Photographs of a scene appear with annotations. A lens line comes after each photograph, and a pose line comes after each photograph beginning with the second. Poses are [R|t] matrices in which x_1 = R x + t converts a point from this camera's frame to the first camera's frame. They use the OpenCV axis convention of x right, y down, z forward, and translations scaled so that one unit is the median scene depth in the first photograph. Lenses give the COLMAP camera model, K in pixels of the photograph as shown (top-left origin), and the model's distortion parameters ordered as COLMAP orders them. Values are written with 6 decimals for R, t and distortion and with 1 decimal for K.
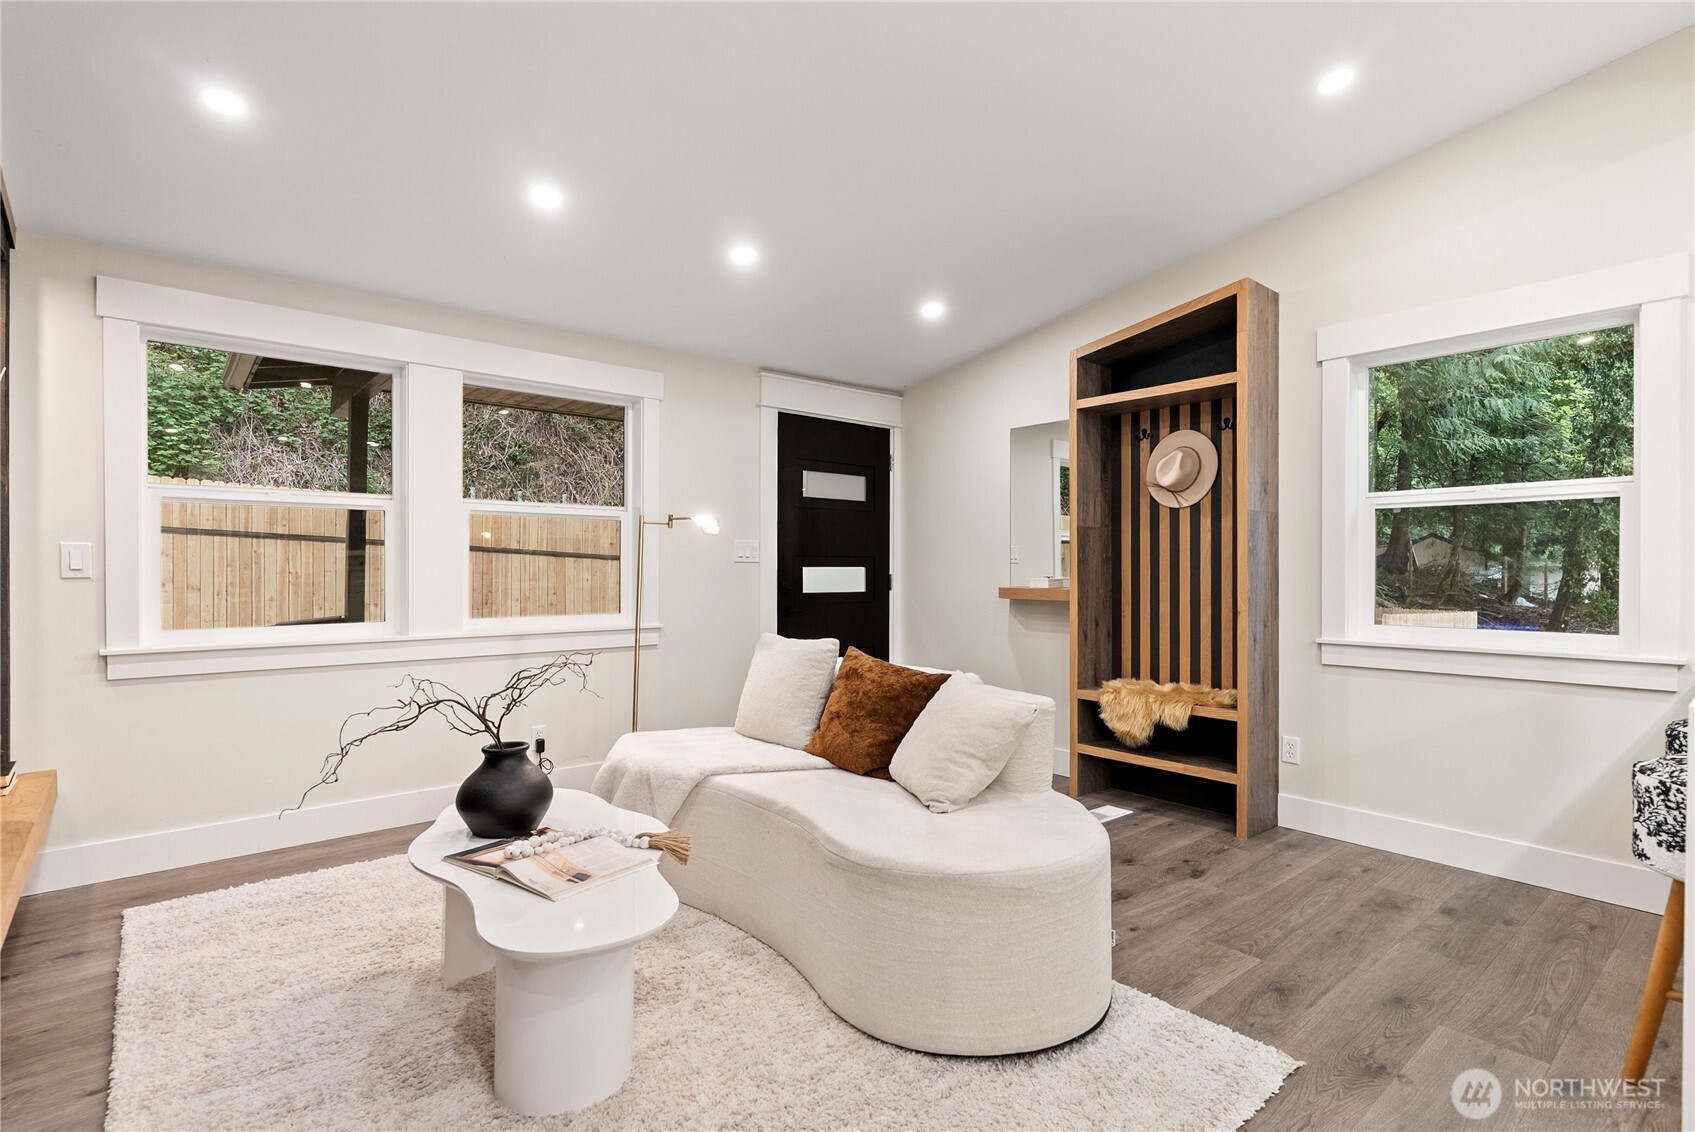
lens RADIAL K [[823.0, 0, 848.8], [0, 823.0, 575.2], [0, 0, 1]] dist [0.004812, 0.000072]
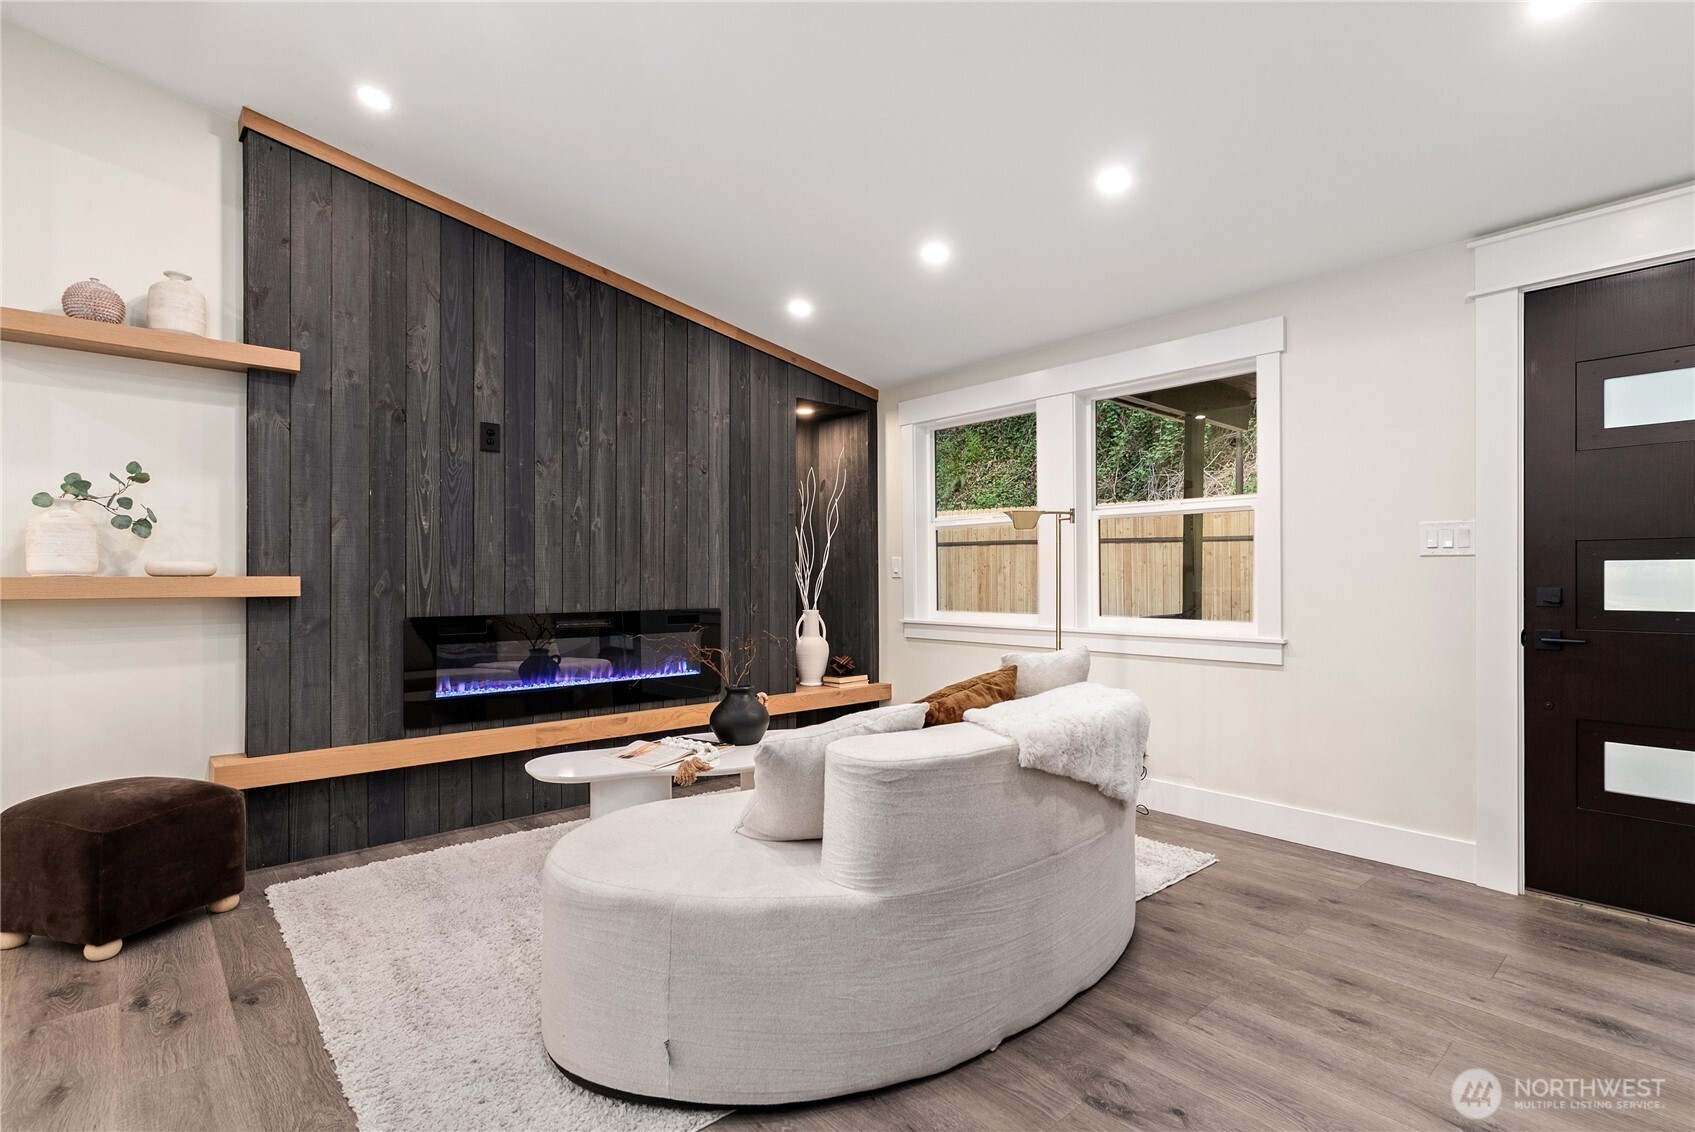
lens RADIAL K [[814.5, 0, 846.4], [0, 814.5, 576.5], [0, 0, 1]] dist [0.002498, -0.000535]
pose [[0.015069, -0.001786, -0.999885, 0.642595], [-0.004406, 0.999989, -0.001852, 0.004390], [0.999877, 0.004434, 0.015061, 0.696779]]
